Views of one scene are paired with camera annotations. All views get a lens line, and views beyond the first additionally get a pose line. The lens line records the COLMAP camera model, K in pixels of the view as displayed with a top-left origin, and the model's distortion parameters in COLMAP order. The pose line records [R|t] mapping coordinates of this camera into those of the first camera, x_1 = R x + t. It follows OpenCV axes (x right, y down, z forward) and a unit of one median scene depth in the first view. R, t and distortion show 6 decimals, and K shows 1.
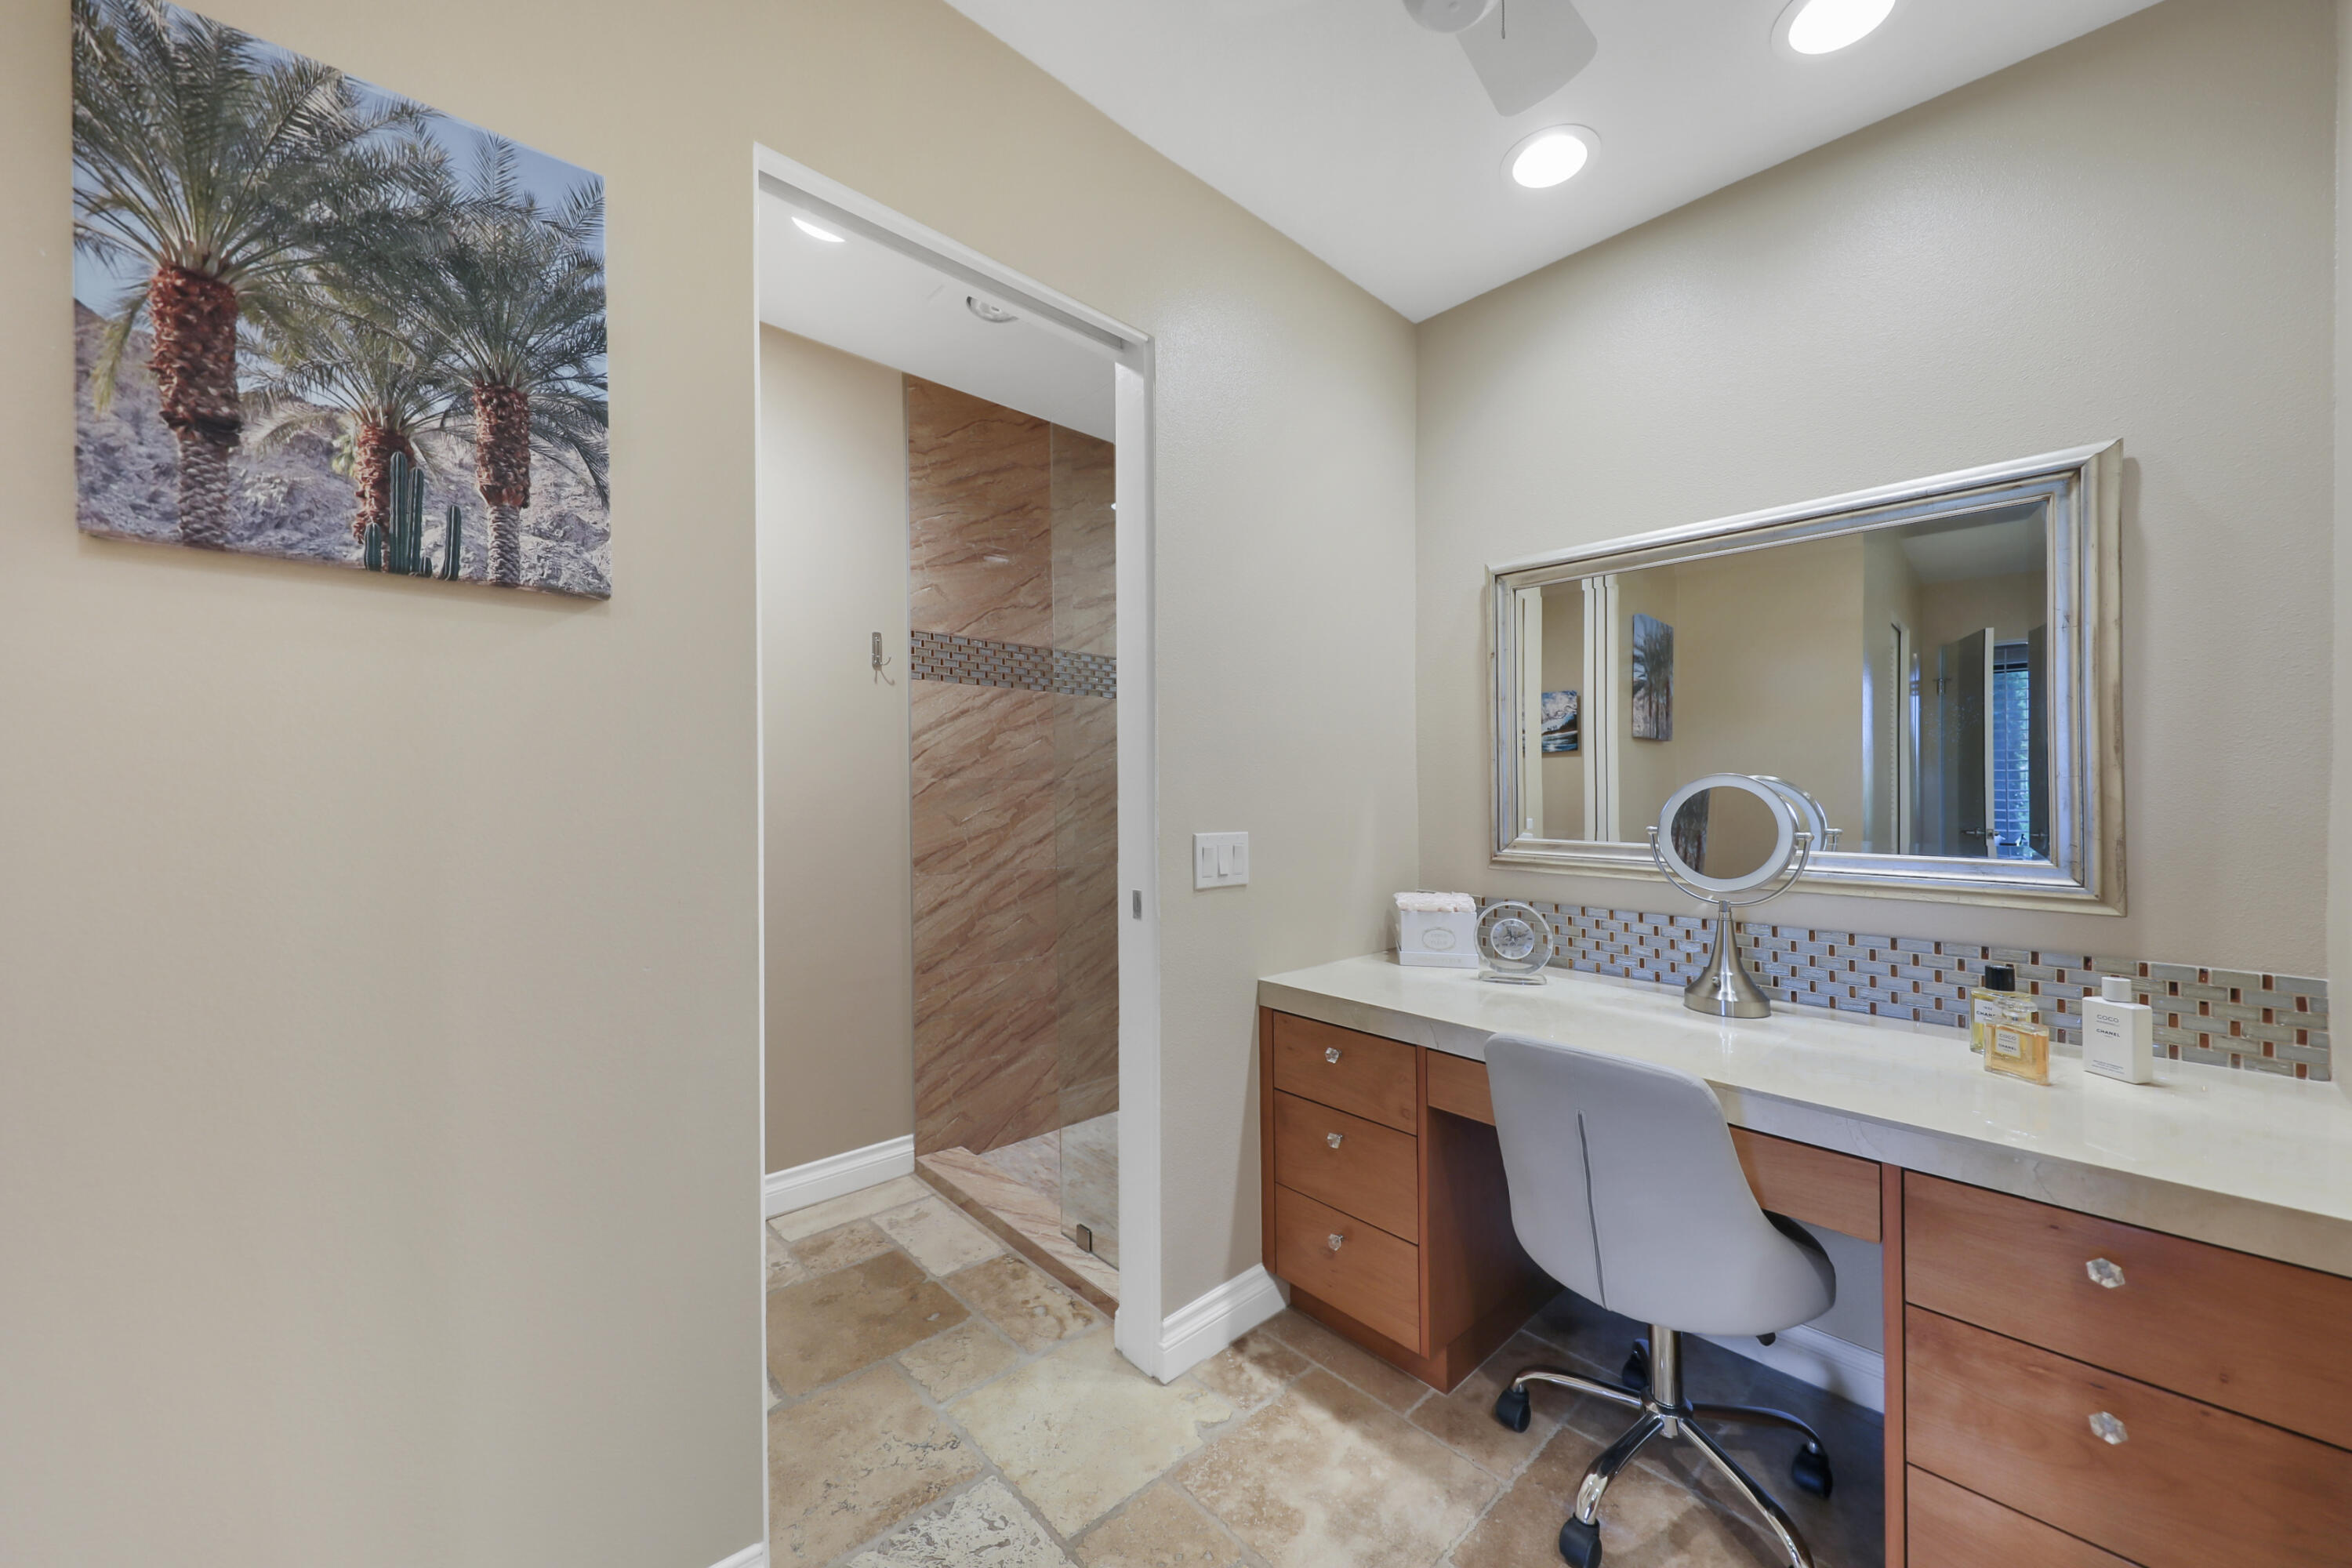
lens RADIAL K [[847.1, 0, 1208.0], [0, 847.1, 780.3], [0, 0, 1]] dist [0.009862, -0.003983]
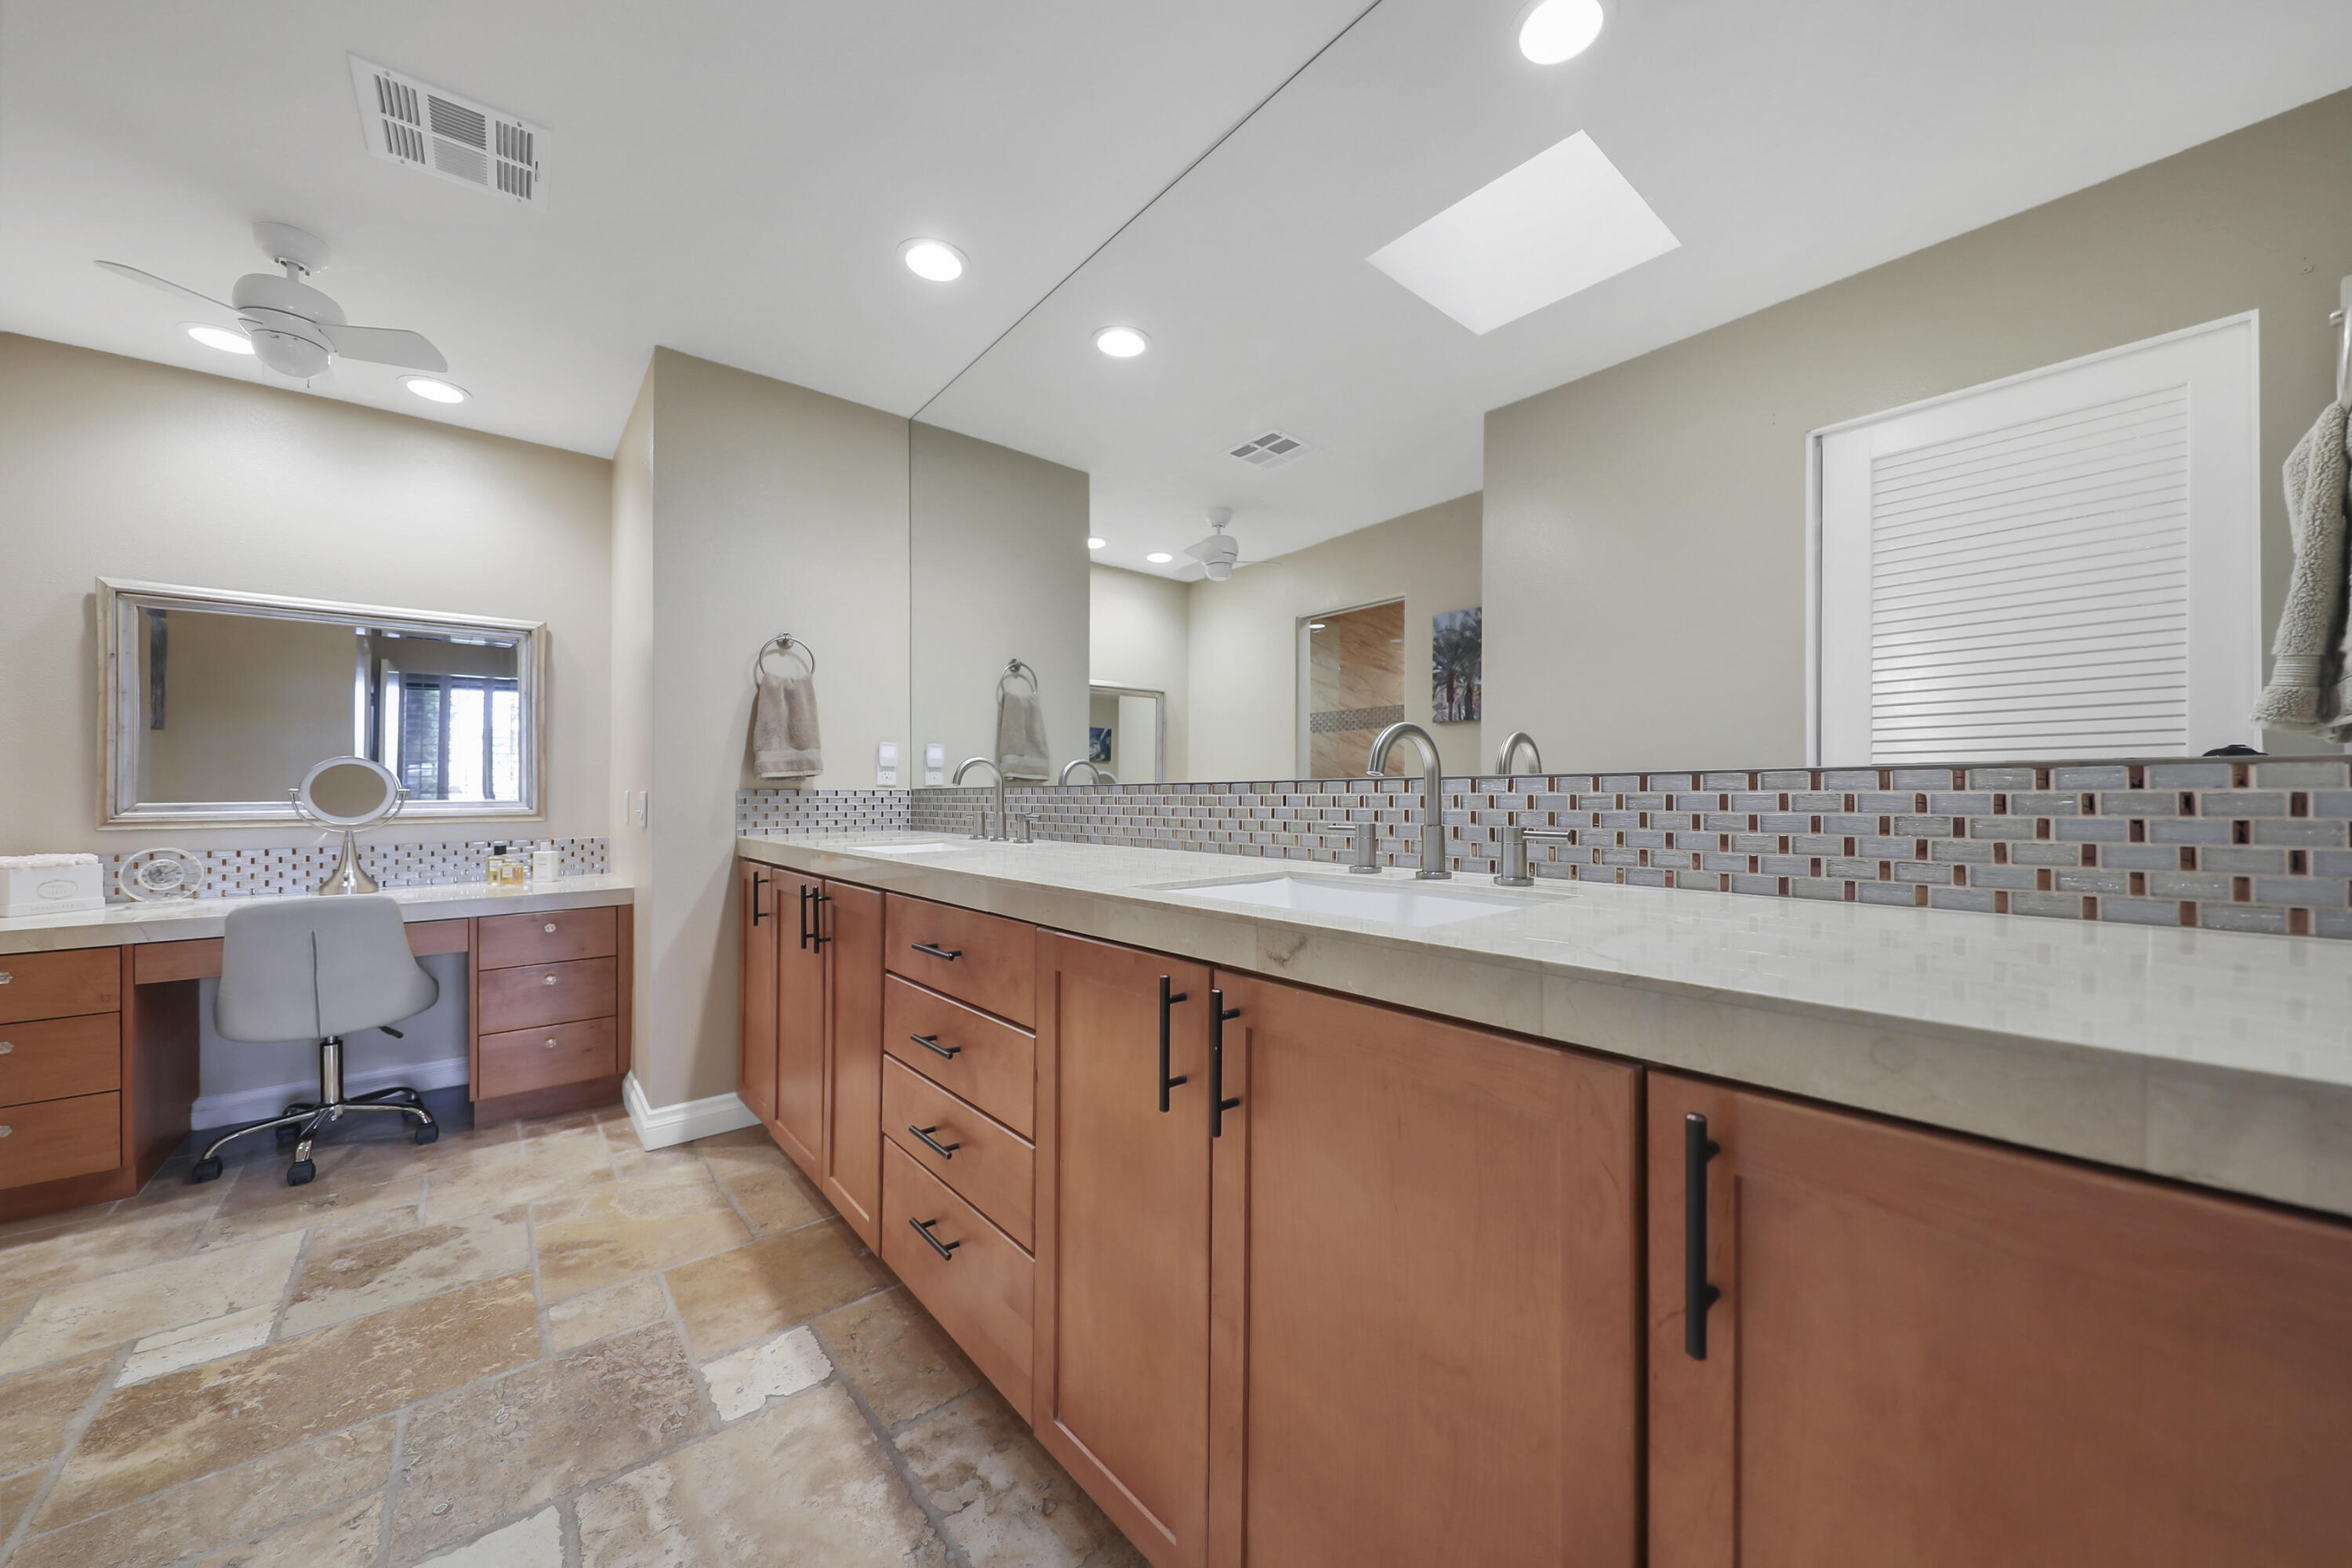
lens RADIAL K [[847.1, 0, 1208.0], [0, 847.1, 780.3], [0, 0, 1]] dist [0.009862, -0.003983]
pose [[0.047065, 0.005290, 0.998878, -1.089403], [-0.000265, 0.999986, -0.005283, 0.051643], [-0.998892, -0.000016, 0.047066, -0.862876]]
